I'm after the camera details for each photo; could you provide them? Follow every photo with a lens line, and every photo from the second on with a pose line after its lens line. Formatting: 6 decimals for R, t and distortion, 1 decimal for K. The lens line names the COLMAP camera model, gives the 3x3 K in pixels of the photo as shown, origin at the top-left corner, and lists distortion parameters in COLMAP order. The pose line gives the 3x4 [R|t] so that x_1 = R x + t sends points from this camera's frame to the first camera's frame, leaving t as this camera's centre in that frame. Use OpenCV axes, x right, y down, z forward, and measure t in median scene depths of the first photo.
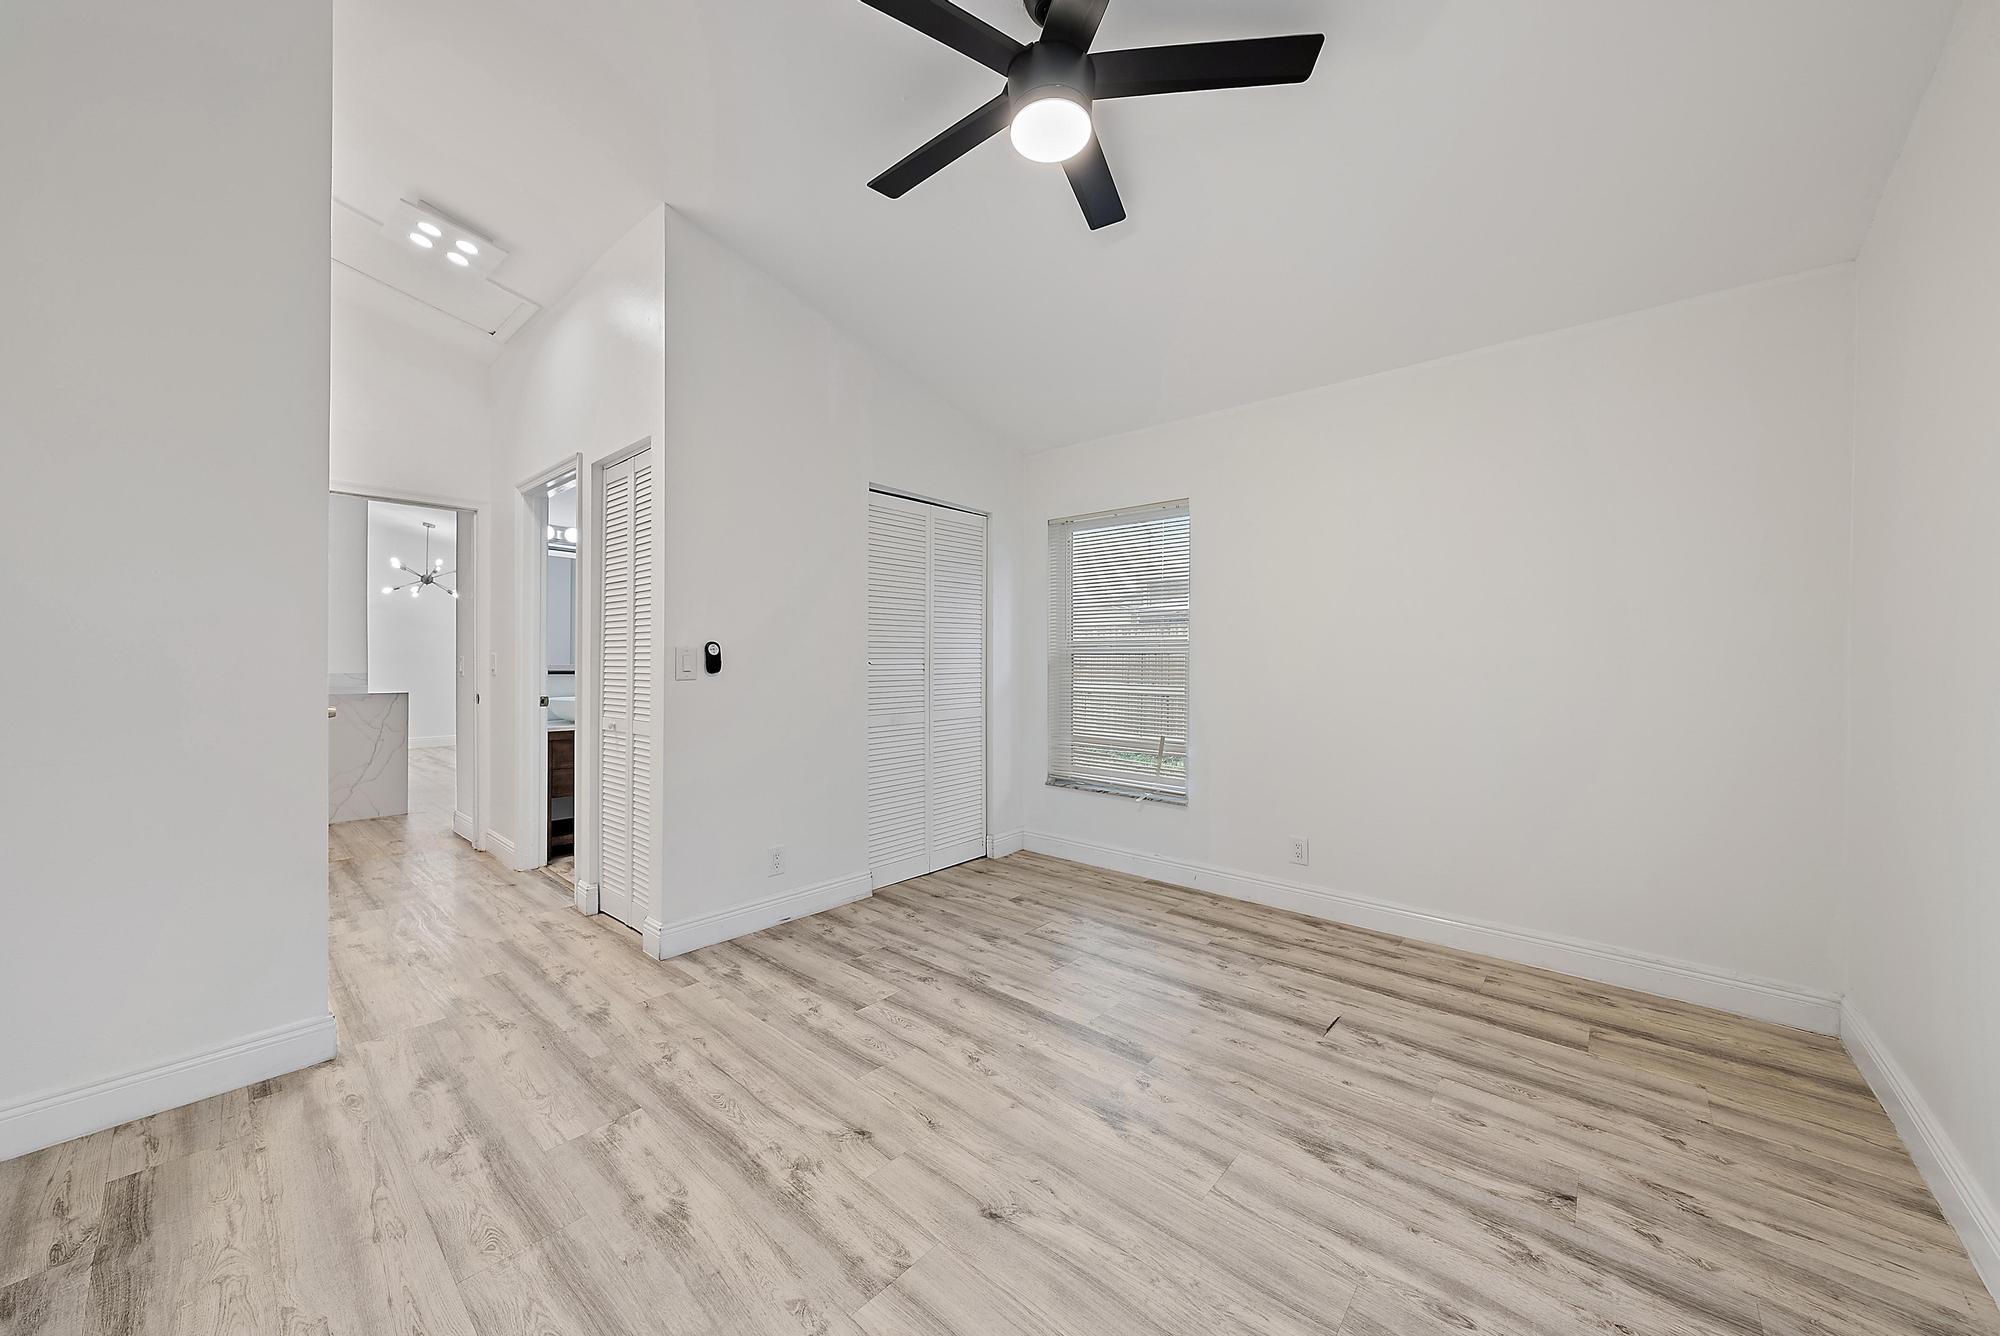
lens RADIAL K [[715.0, 0, 1005.1], [0, 715.0, 666.3], [0, 0, 1]] dist [-0.000996, 0.000021]
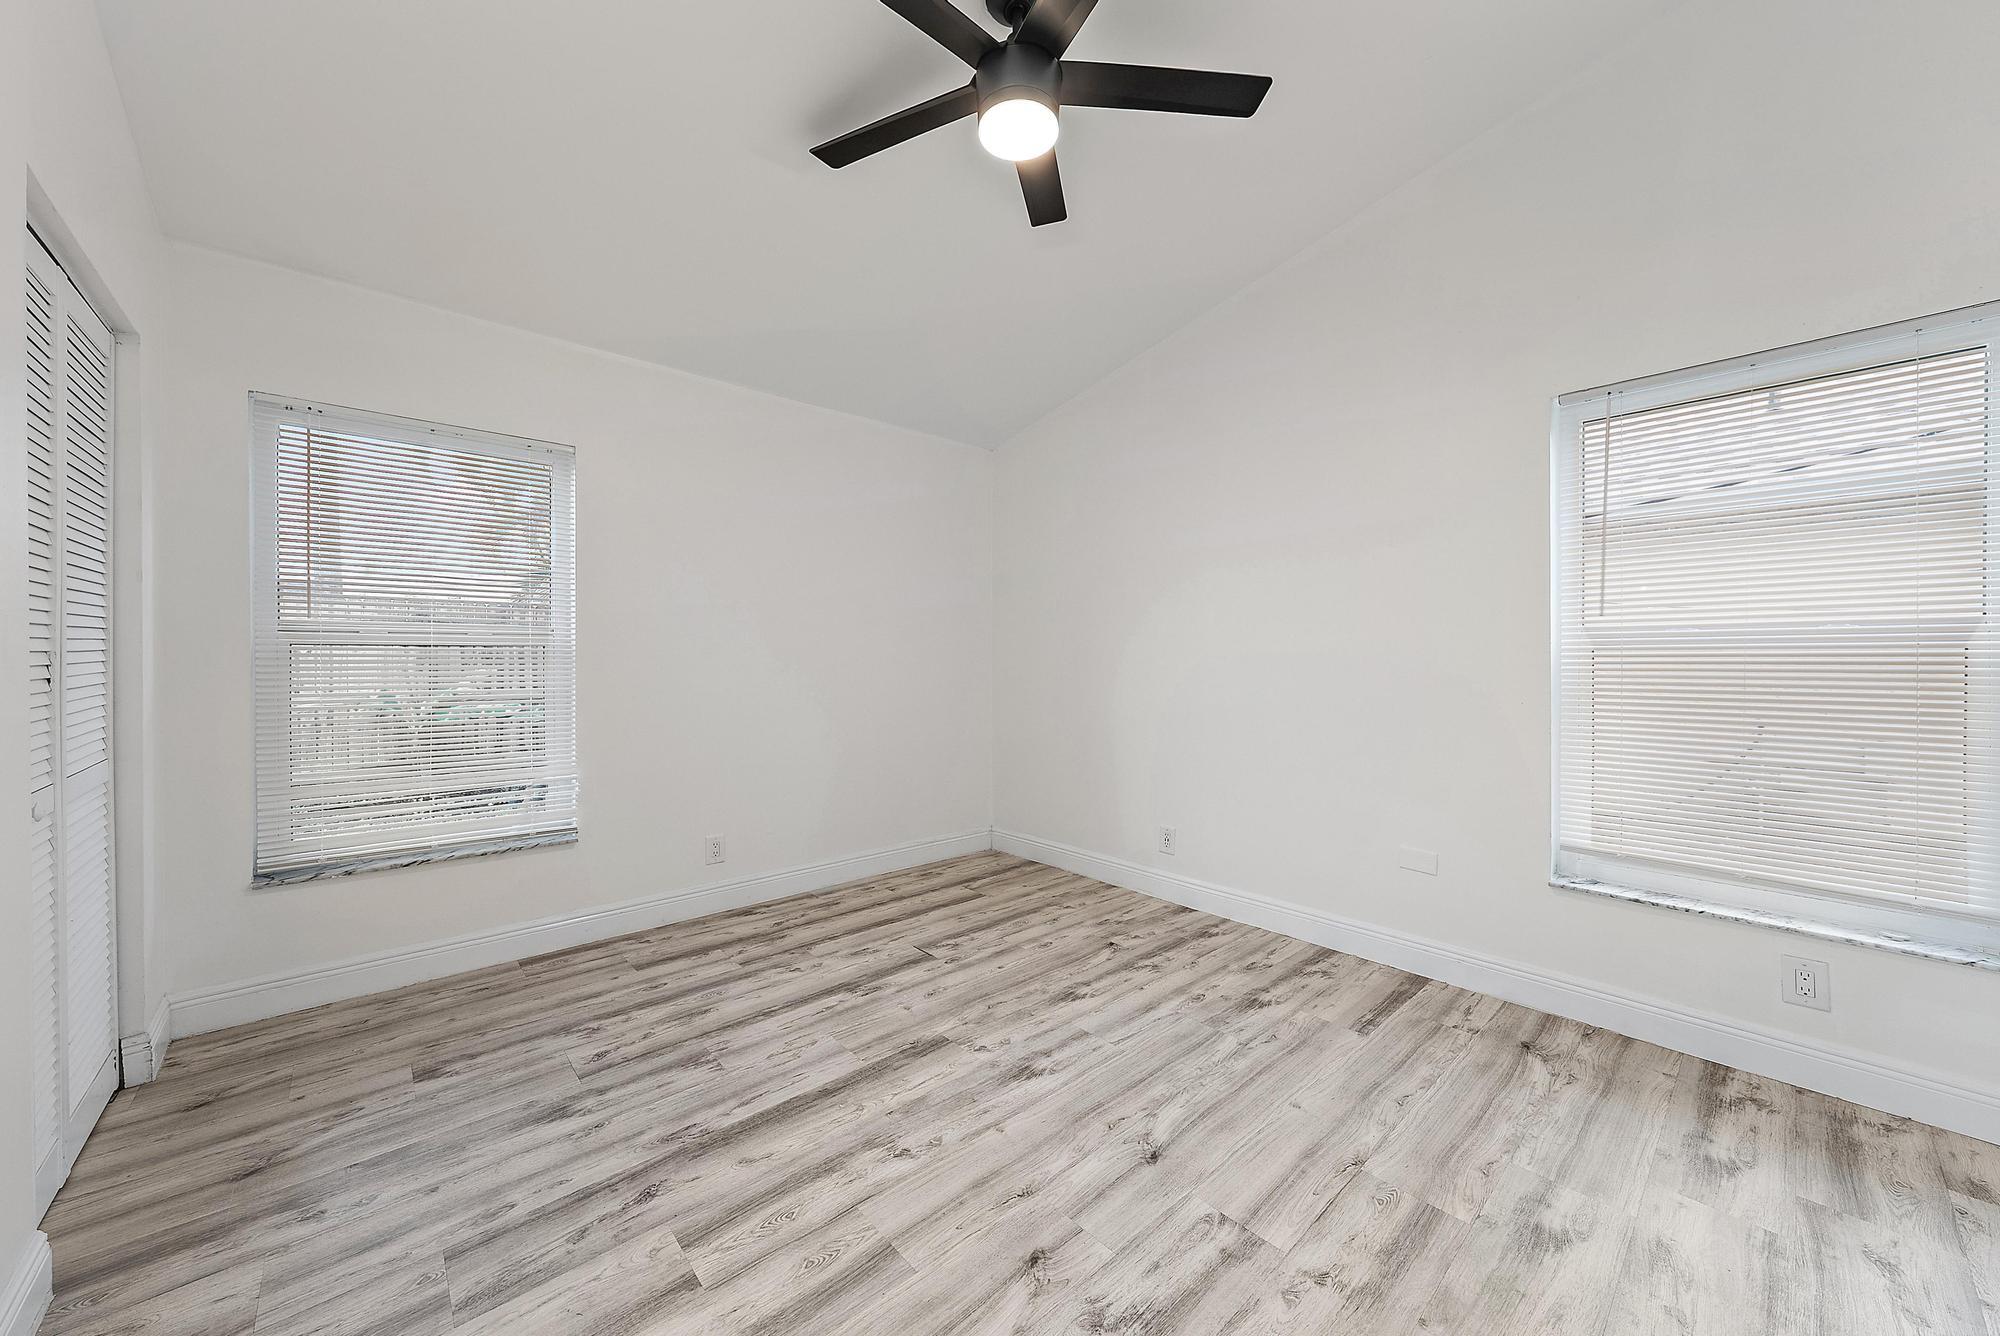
lens RADIAL K [[715.0, 0, 1007.1], [0, 715.0, 660.6], [0, 0, 1]] dist [-0.000996, 0.000021]
pose [[0.121671, -0.011006, 0.992509, -0.684490], [0.006403, 0.999926, 0.010303, -0.010546], [-0.992550, 0.005101, 0.121732, 0.651495]]
